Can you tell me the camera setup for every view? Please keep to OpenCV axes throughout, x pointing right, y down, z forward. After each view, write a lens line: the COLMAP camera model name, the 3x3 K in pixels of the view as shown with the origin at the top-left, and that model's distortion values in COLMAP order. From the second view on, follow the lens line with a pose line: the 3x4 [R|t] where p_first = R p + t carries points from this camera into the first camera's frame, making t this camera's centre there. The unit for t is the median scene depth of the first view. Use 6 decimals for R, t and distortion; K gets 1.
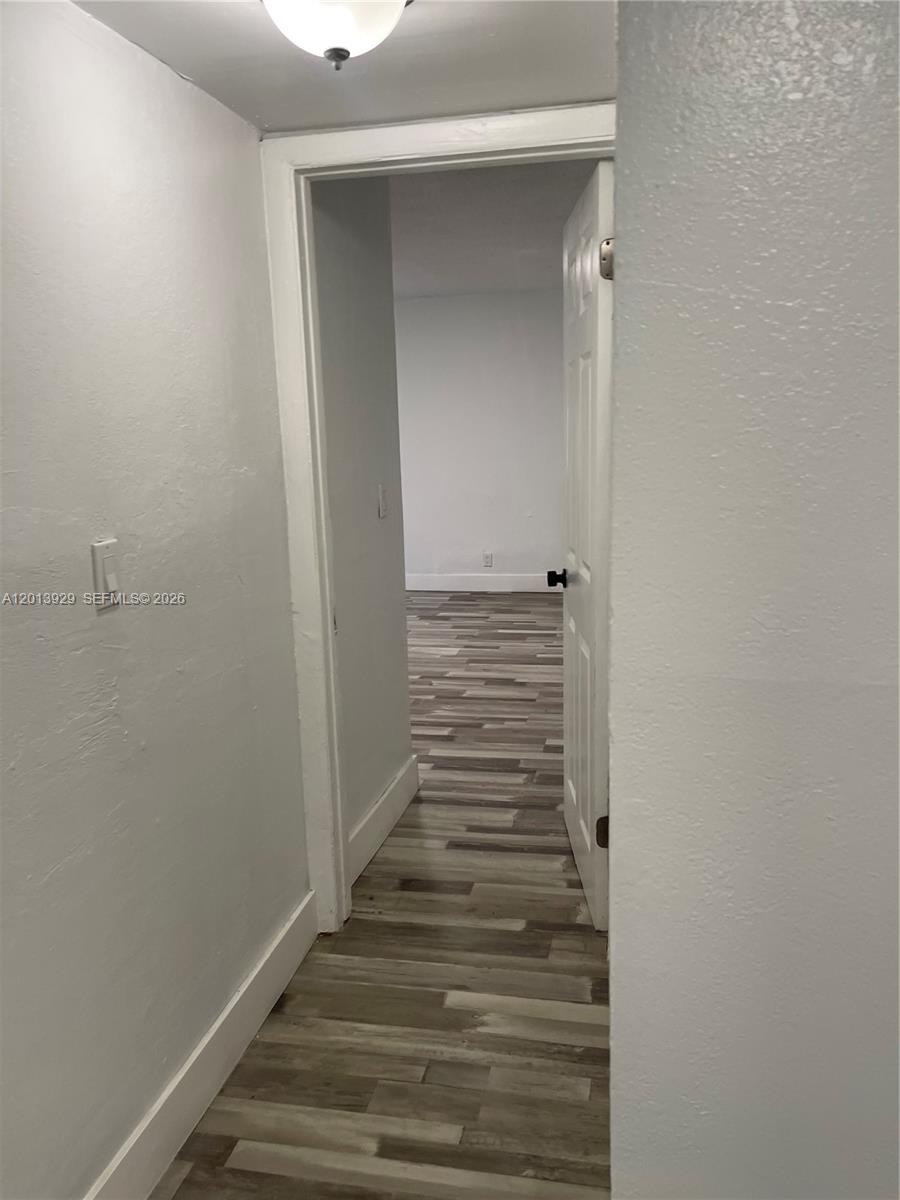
lens RADIAL K [[924.8, 0, 454.5], [0, 924.8, 600.1], [0, 0, 1]] dist [-0.008547, -0.000343]
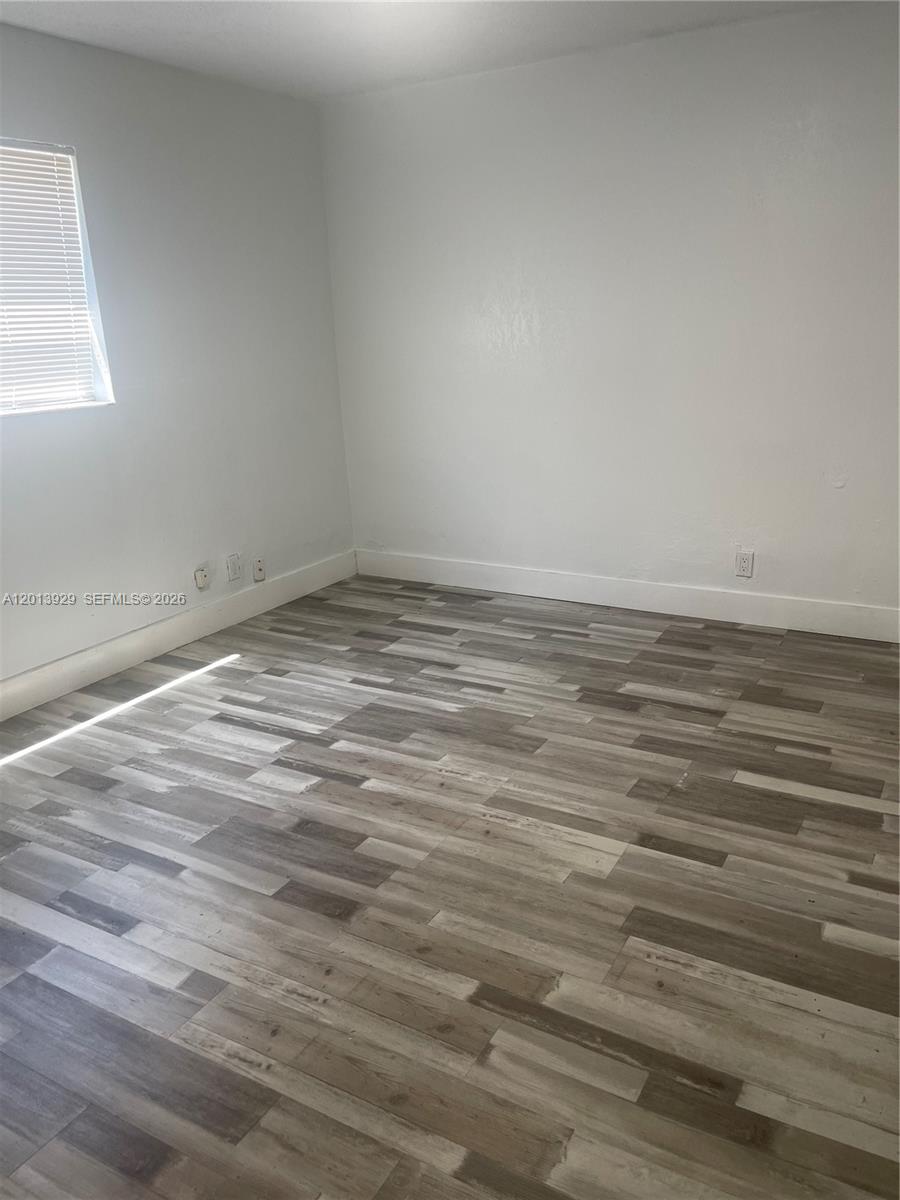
lens RADIAL K [[933.4, 0, 449.5], [0, 933.4, 601.1], [0, 0, 1]] dist [0.002485, -0.001990]
pose [[0.952822, 0.087017, -0.290790, 0.038079], [-0.052748, 0.990918, 0.123689, -0.093863], [0.298912, -0.102515, 0.948758, 0.532282]]
